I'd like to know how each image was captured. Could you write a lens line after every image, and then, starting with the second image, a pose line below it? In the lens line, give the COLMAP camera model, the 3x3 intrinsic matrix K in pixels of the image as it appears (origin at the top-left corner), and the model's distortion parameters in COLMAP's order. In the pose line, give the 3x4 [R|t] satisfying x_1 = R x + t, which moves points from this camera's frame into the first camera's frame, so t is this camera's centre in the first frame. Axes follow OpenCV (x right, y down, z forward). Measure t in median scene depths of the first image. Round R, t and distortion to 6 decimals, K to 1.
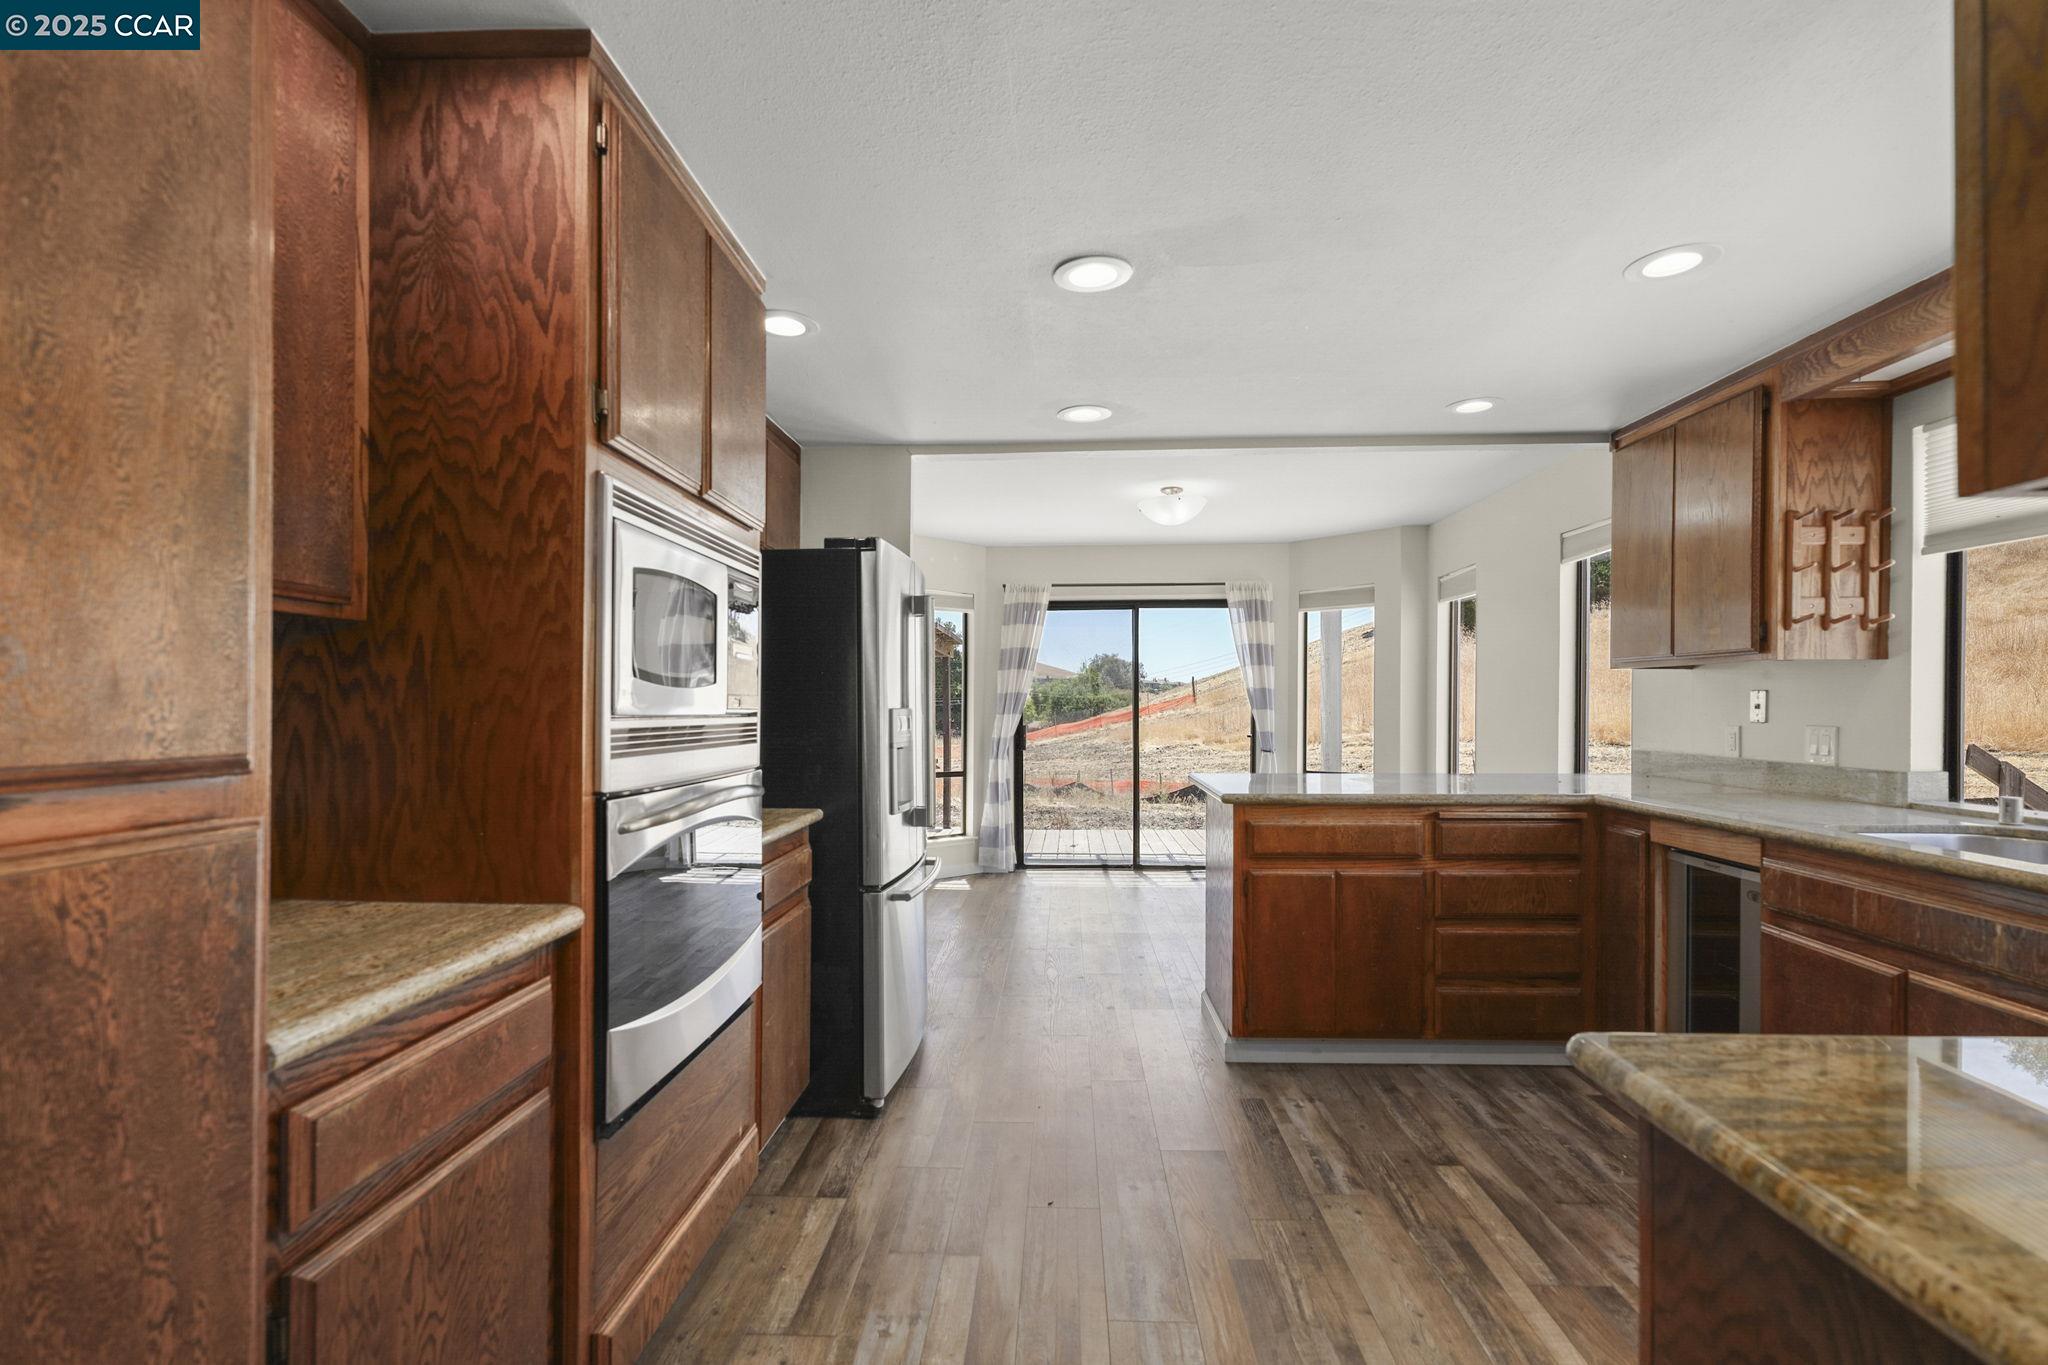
lens RADIAL K [[922.8, 0, 1024.9], [0, 922.8, 700.9], [0, 0, 1]] dist [-0.003165, 0.000005]
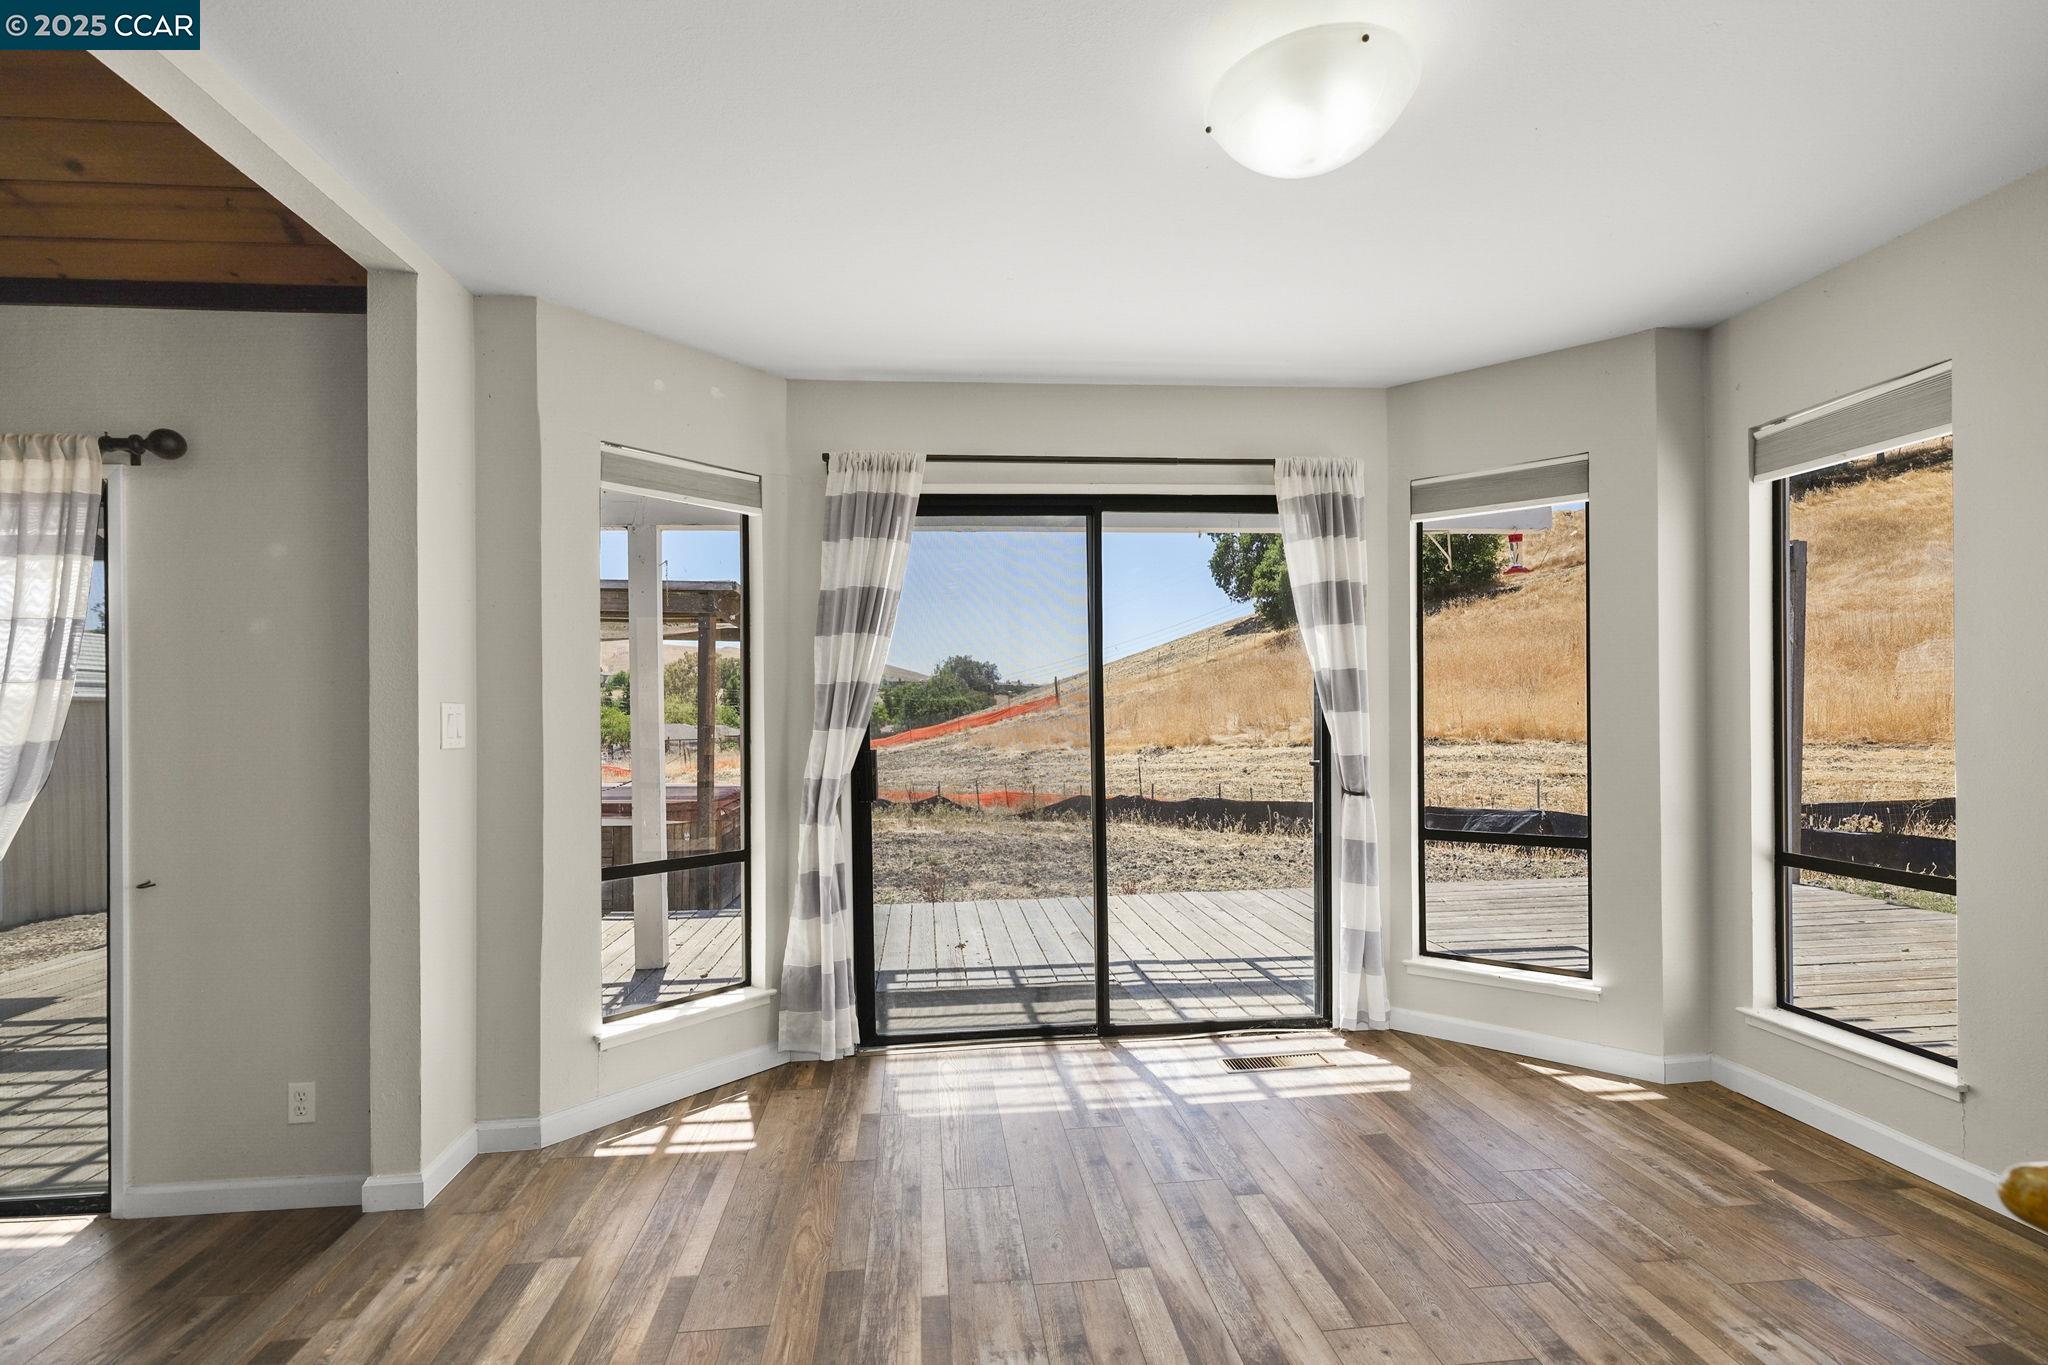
lens RADIAL K [[922.8, 0, 1024.9], [0, 922.8, 700.9], [0, 0, 1]] dist [-0.003165, 0.000005]
pose [[0.987302, -0.011348, 0.158451, 0.001719], [0.011824, 0.999928, -0.002057, 0.002168], [-0.158416, 0.003905, 0.987365, 0.502661]]
